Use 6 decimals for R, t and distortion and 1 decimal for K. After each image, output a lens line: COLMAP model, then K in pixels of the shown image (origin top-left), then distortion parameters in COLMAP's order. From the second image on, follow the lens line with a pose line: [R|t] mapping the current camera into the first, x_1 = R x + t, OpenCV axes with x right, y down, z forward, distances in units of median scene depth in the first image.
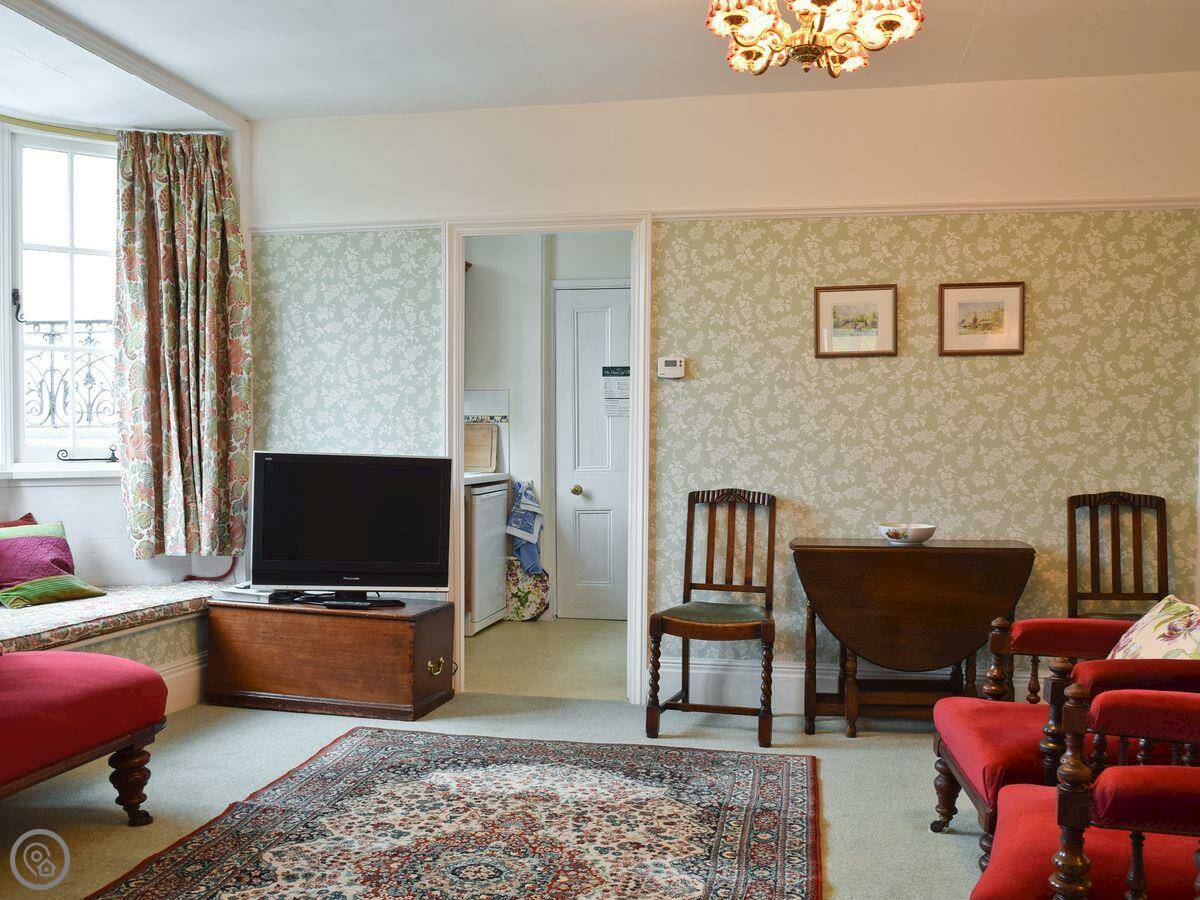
lens RADIAL K [[1117.7, 0, 600.0], [0, 1117.7, 450.0], [0, 0, 1]] dist [-0.046044, 0.002898]
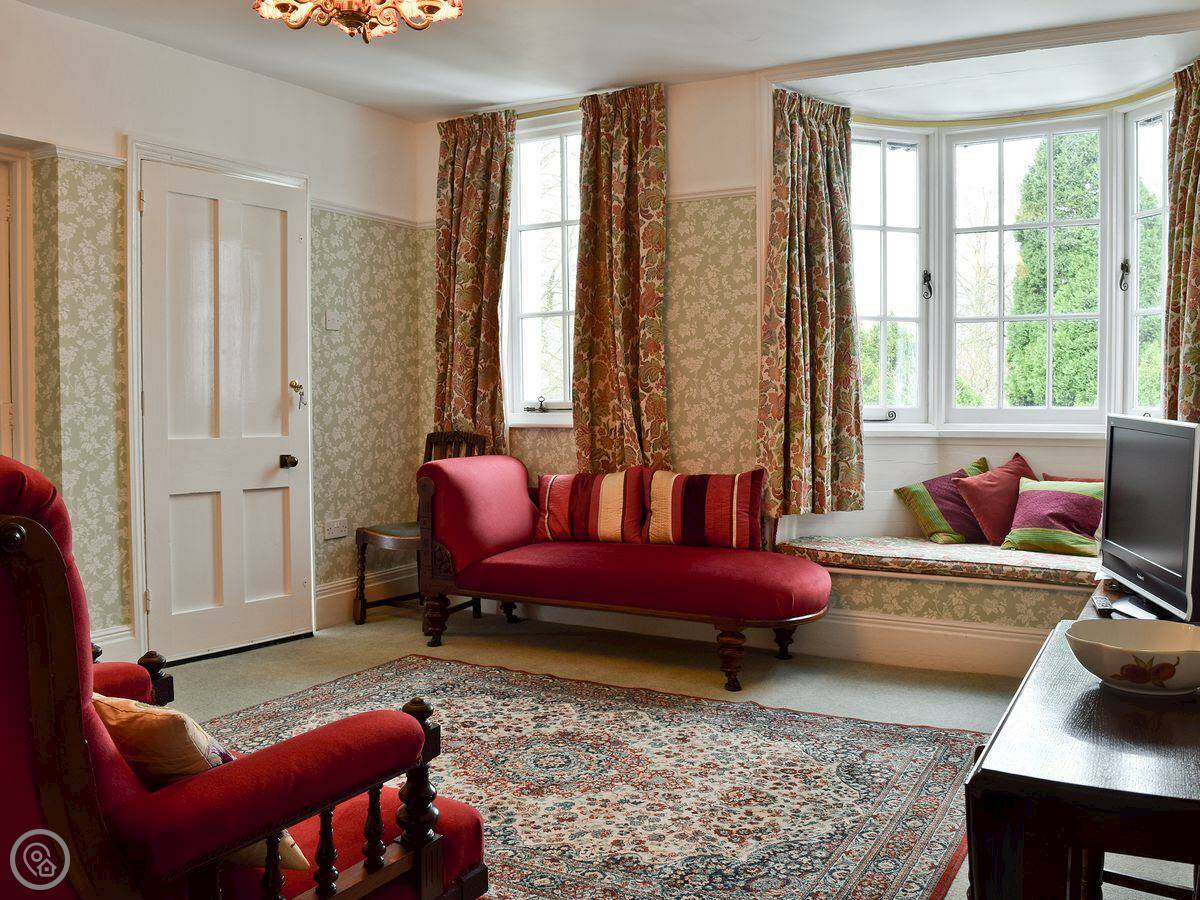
lens RADIAL K [[1069.2, 0, 600.0], [0, 1069.2, 450.0], [0, 0, 1]] dist [-0.095257, 0.007699]
pose [[-0.322445, 0.035100, -0.945937, 0.749057], [-0.009363, 0.999145, 0.040266, 0.001146], [0.946542, 0.021841, -0.321841, 1.128002]]
